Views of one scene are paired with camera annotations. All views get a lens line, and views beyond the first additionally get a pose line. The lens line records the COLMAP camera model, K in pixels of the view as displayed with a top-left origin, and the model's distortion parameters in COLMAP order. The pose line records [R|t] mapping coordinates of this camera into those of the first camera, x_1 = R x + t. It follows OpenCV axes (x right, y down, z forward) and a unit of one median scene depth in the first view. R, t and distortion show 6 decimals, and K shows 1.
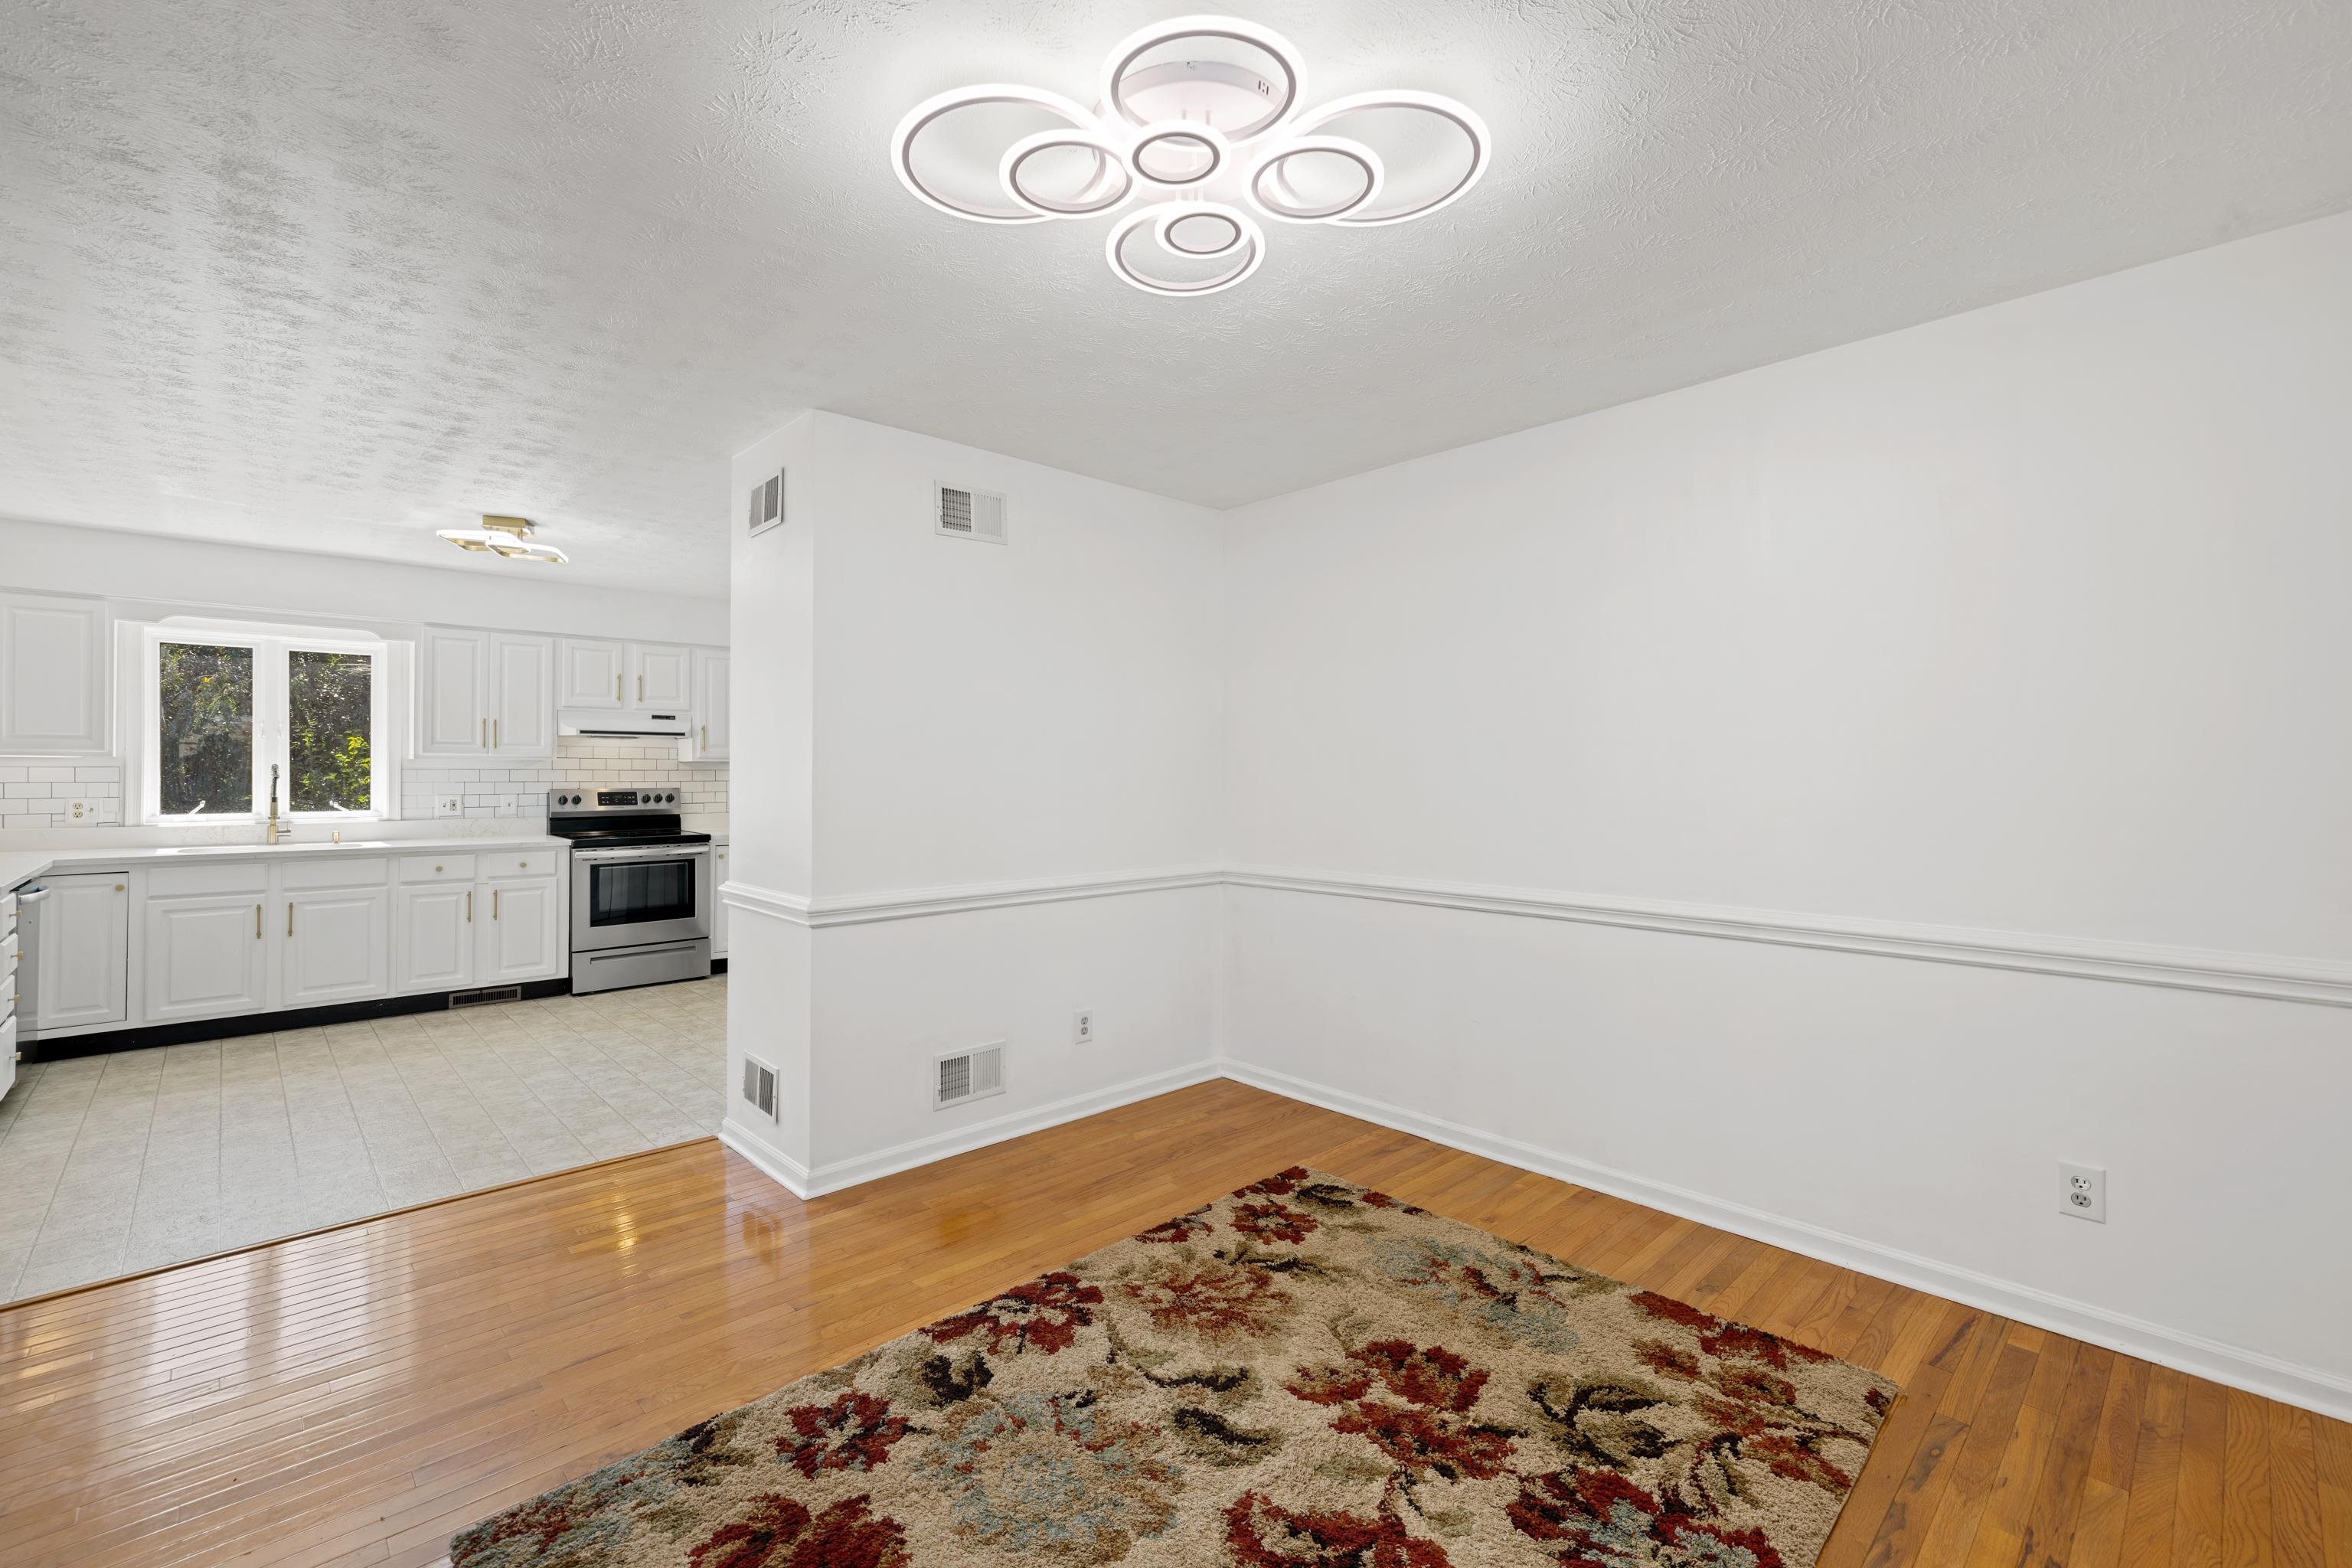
lens RADIAL K [[992.3, 0, 1169.8], [0, 992.3, 767.6], [0, 0, 1]] dist [0.003797, -0.000270]
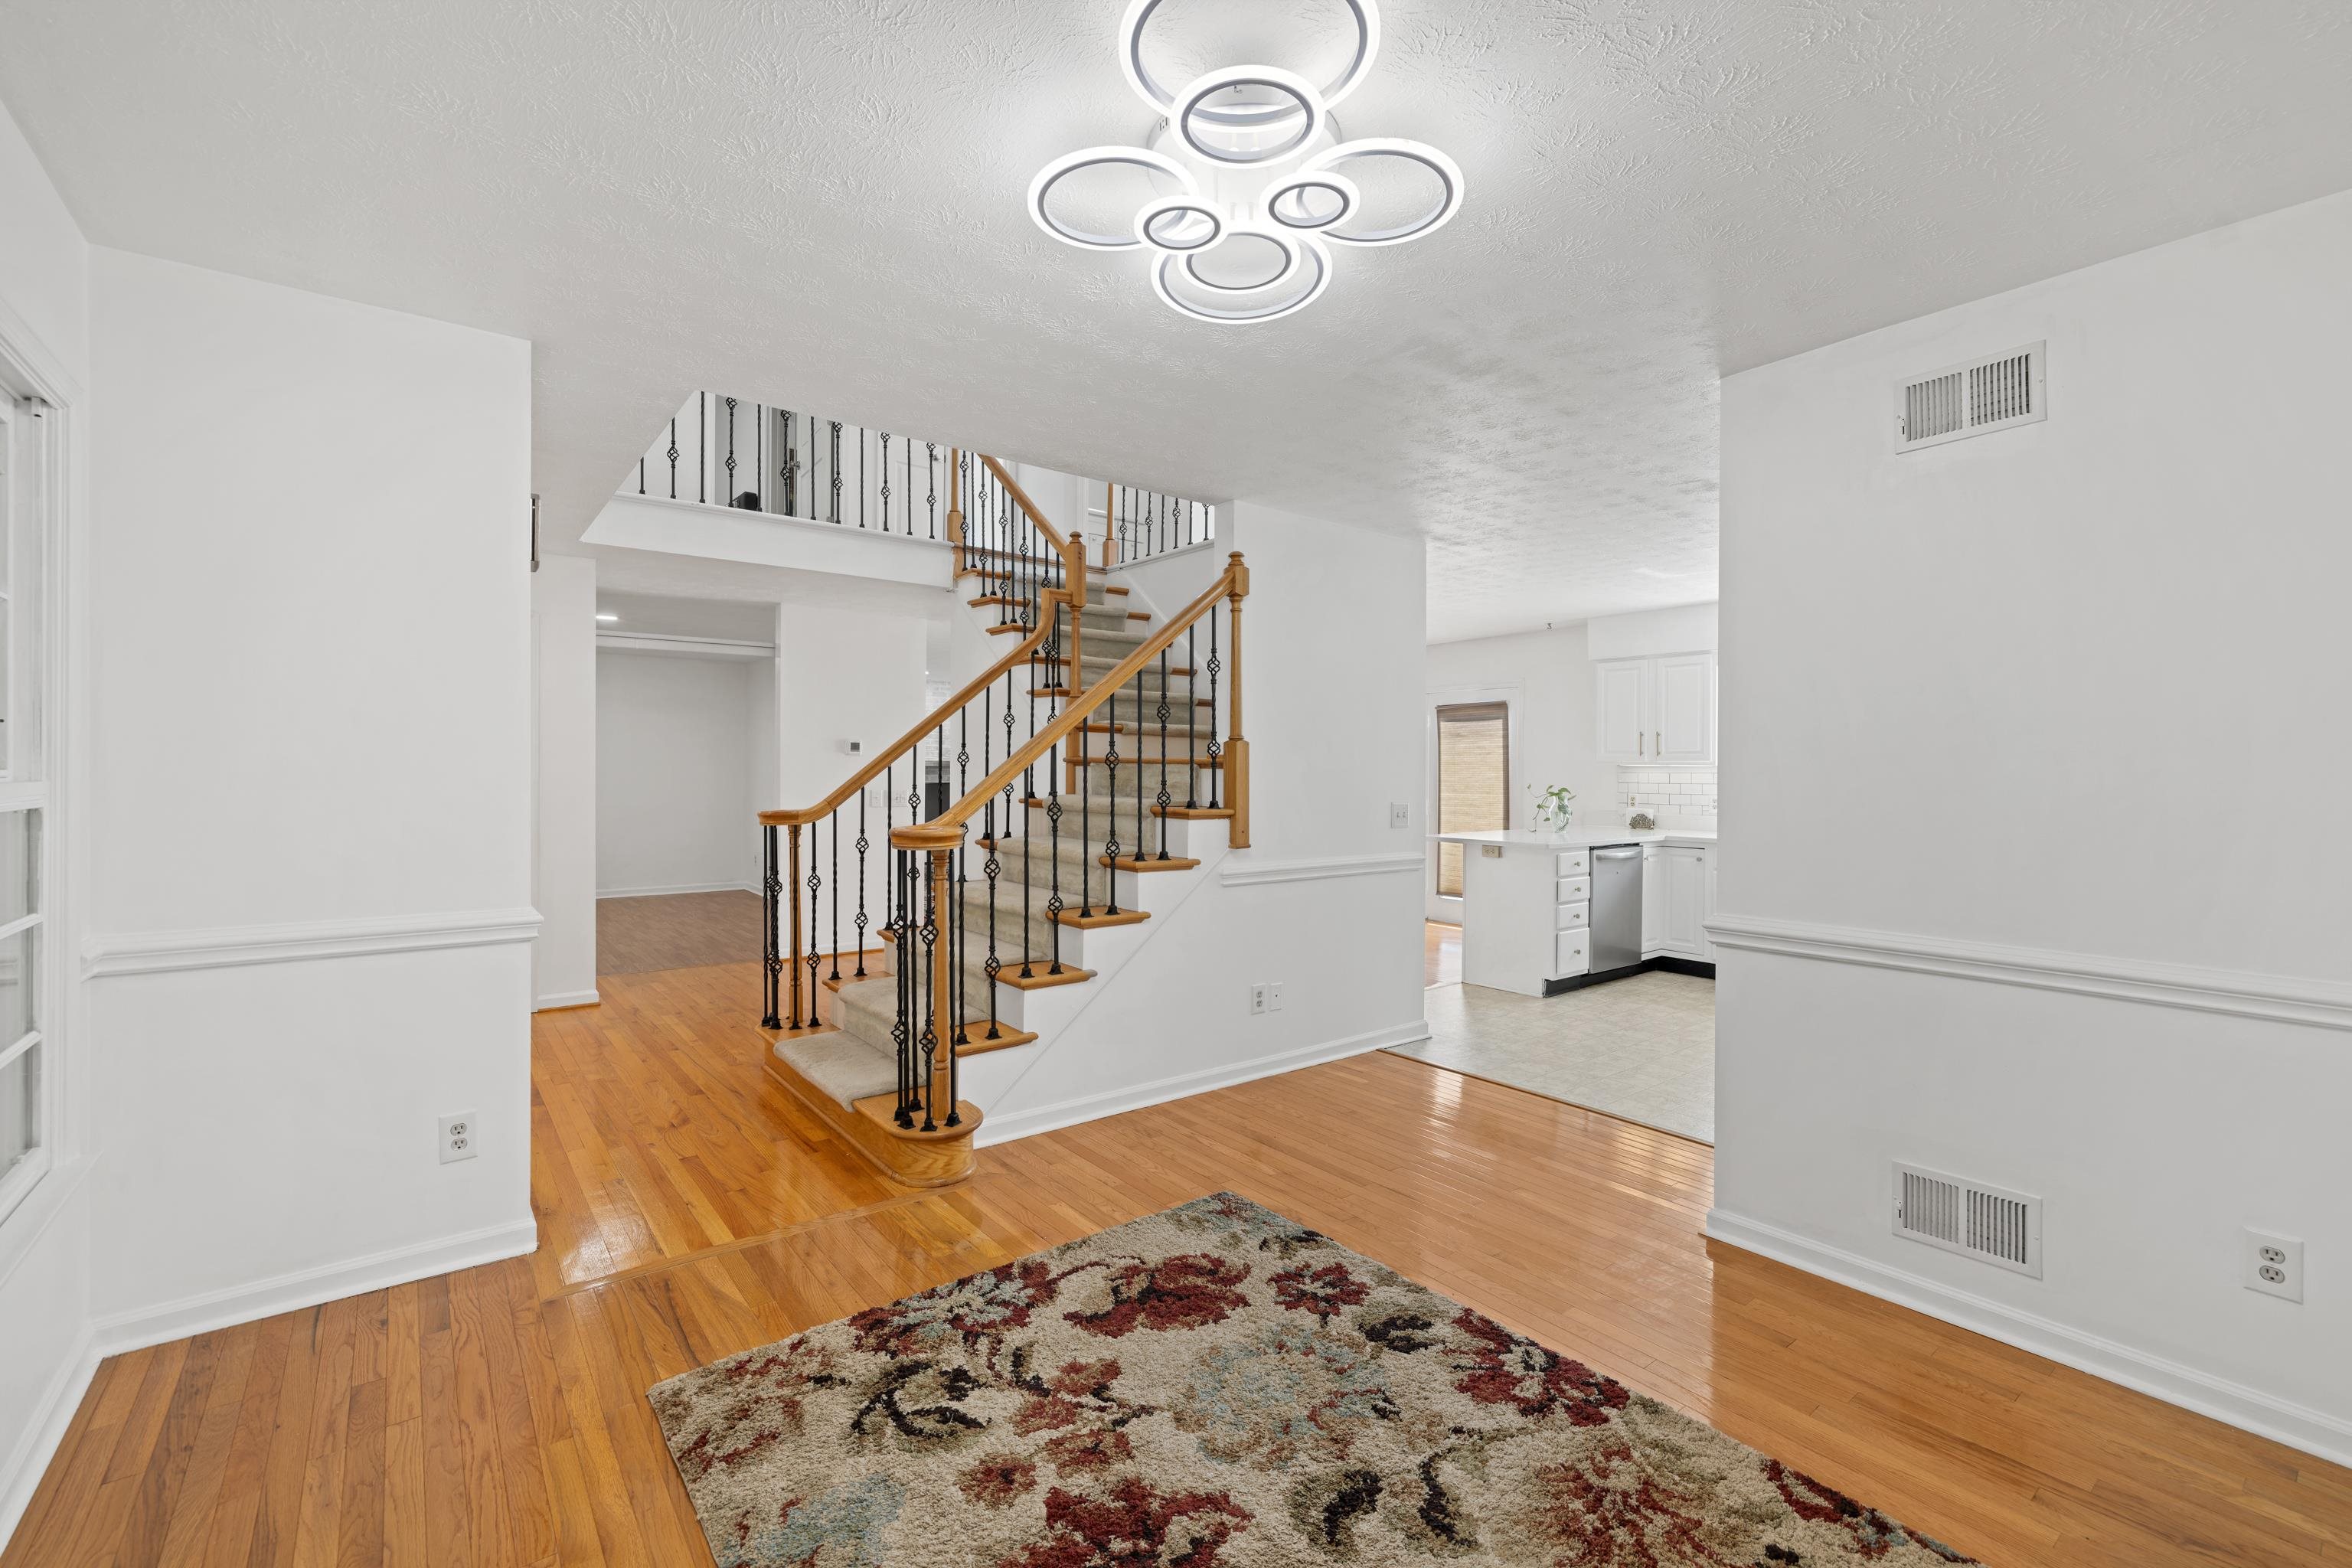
lens RADIAL K [[992.3, 0, 1172.0], [0, 992.3, 780.1], [0, 0, 1]] dist [0.003797, -0.000270]
pose [[-0.090678, 0.005588, -0.995865, 0.356448], [-0.002060, 0.999981, 0.005799, 0.002468], [0.995878, 0.002577, -0.090665, 0.343905]]
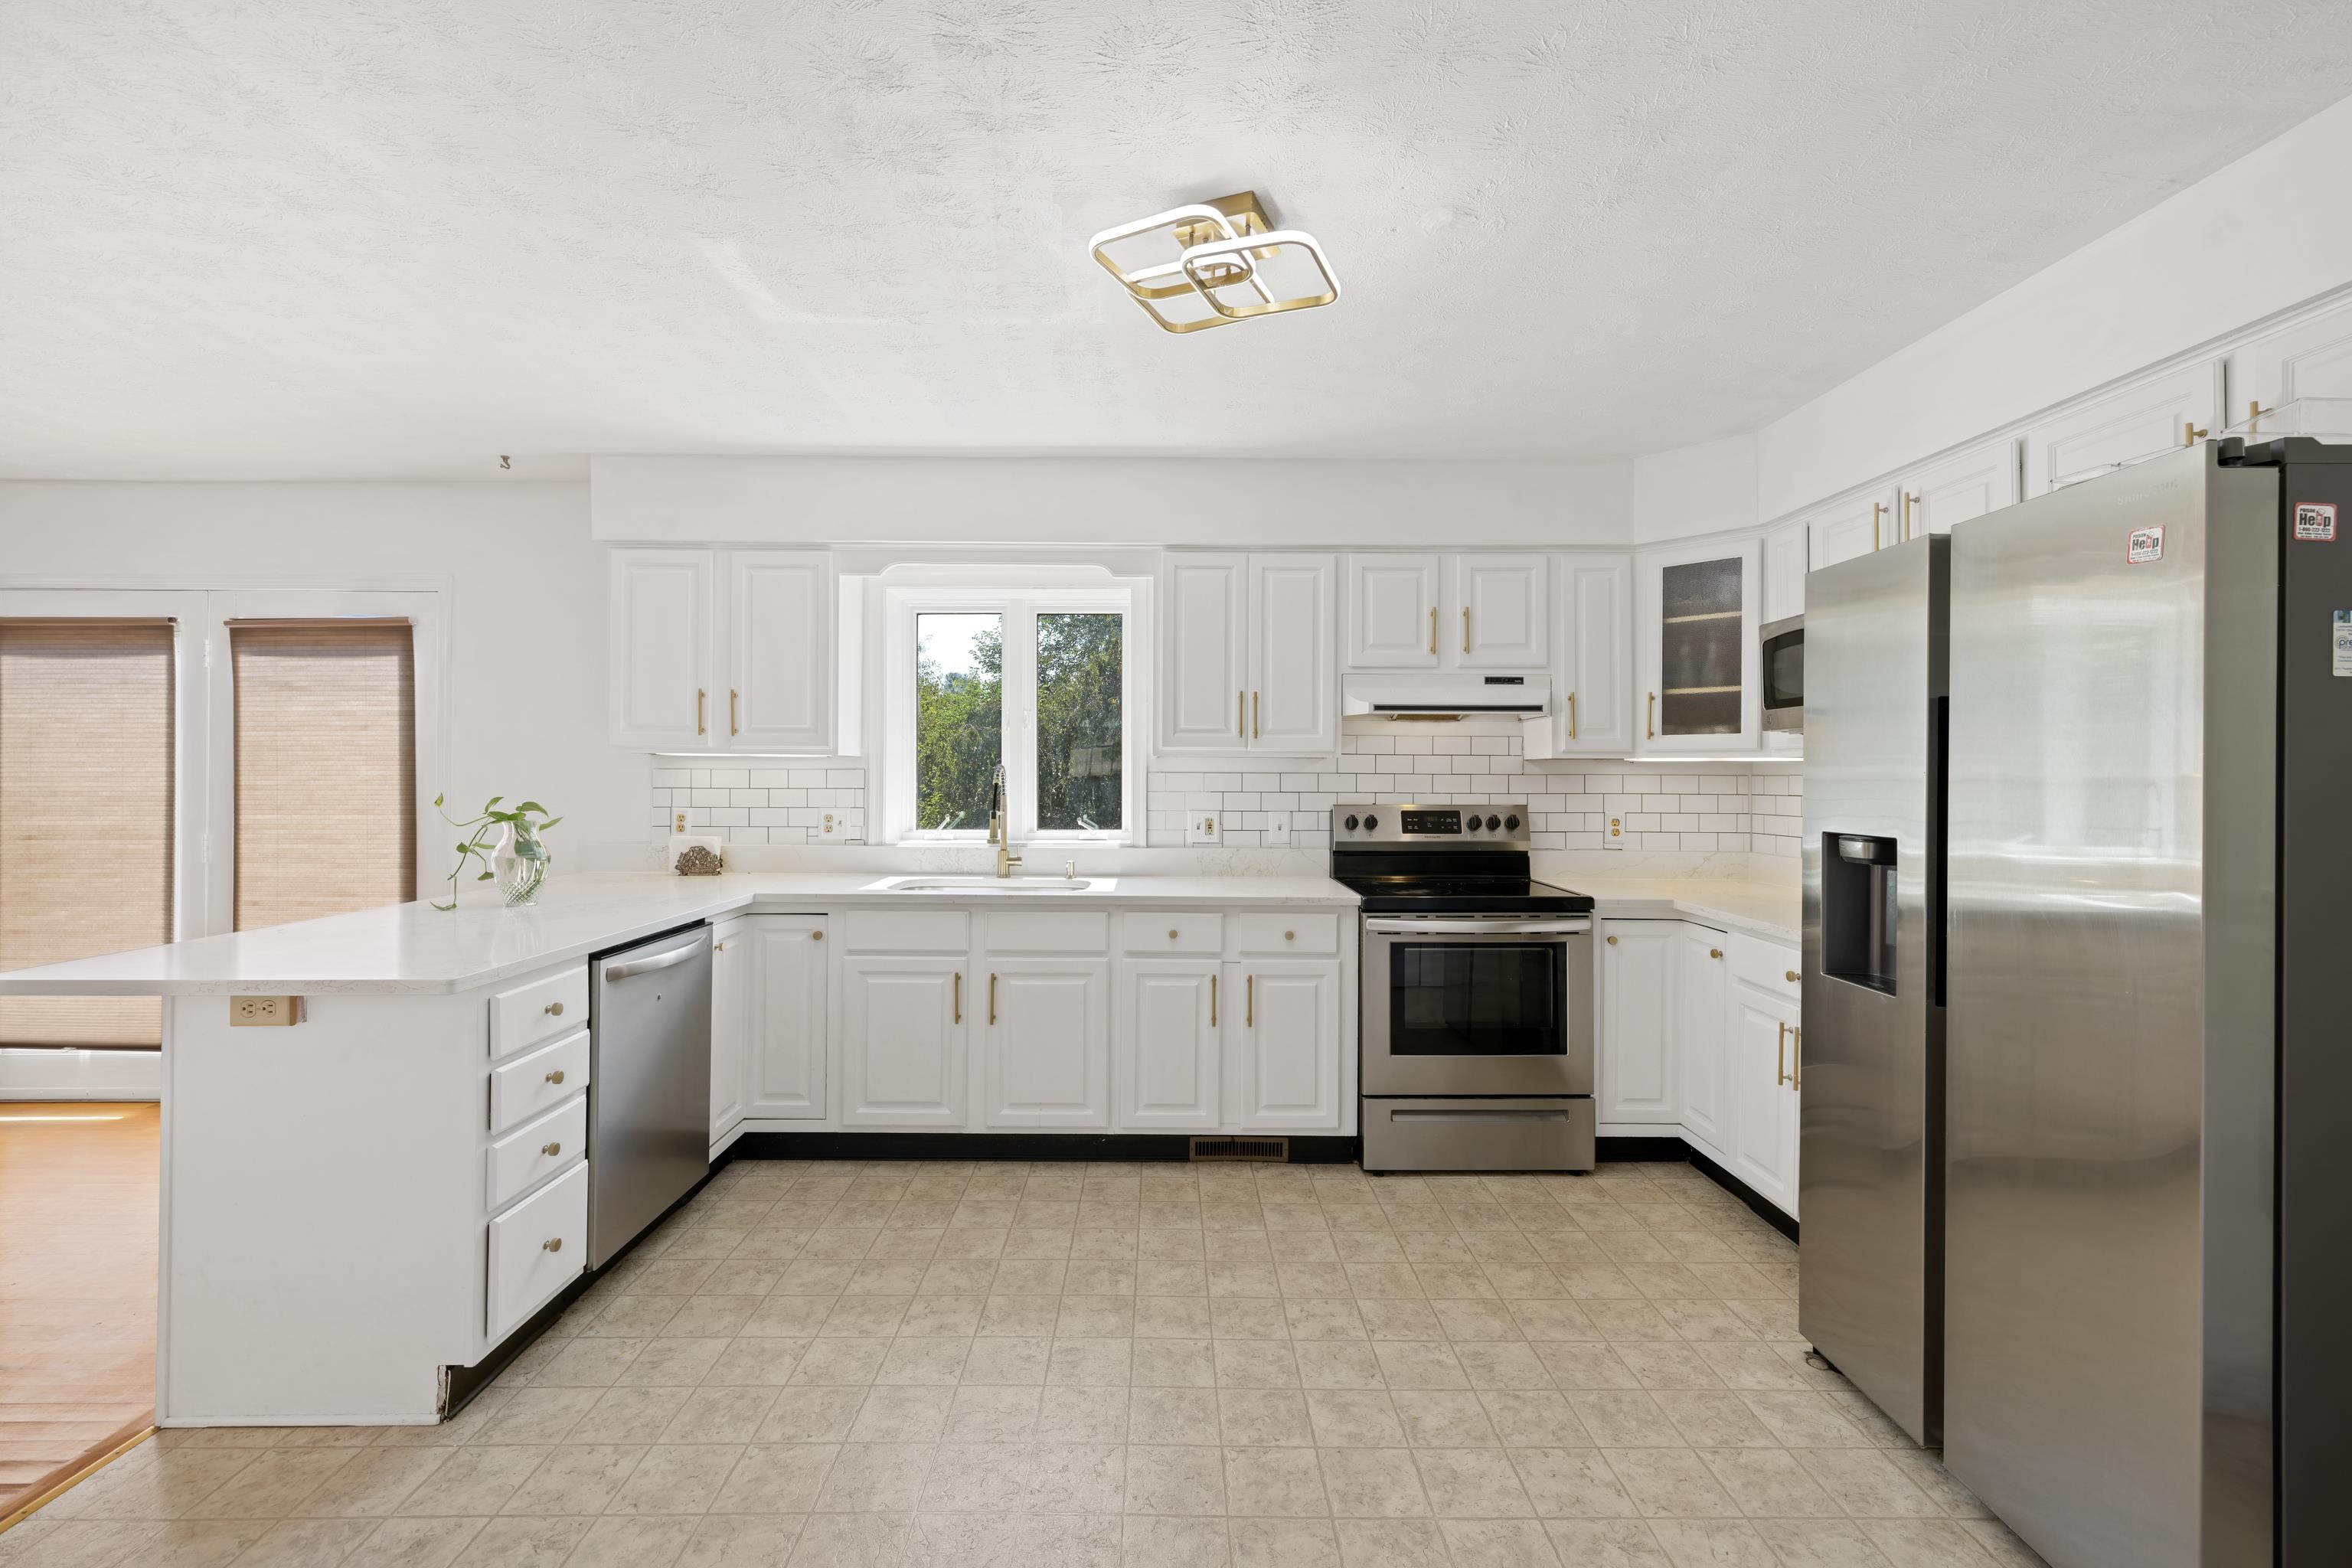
lens RADIAL K [[992.3, 0, 1169.8], [0, 992.3, 766.3], [0, 0, 1]] dist [0.003797, -0.000270]
pose [[0.733776, -0.005957, -0.679366, -0.331871], [0.000421, 0.999965, -0.008314, 0.003327], [0.679392, 0.005815, 0.733753, 0.569559]]
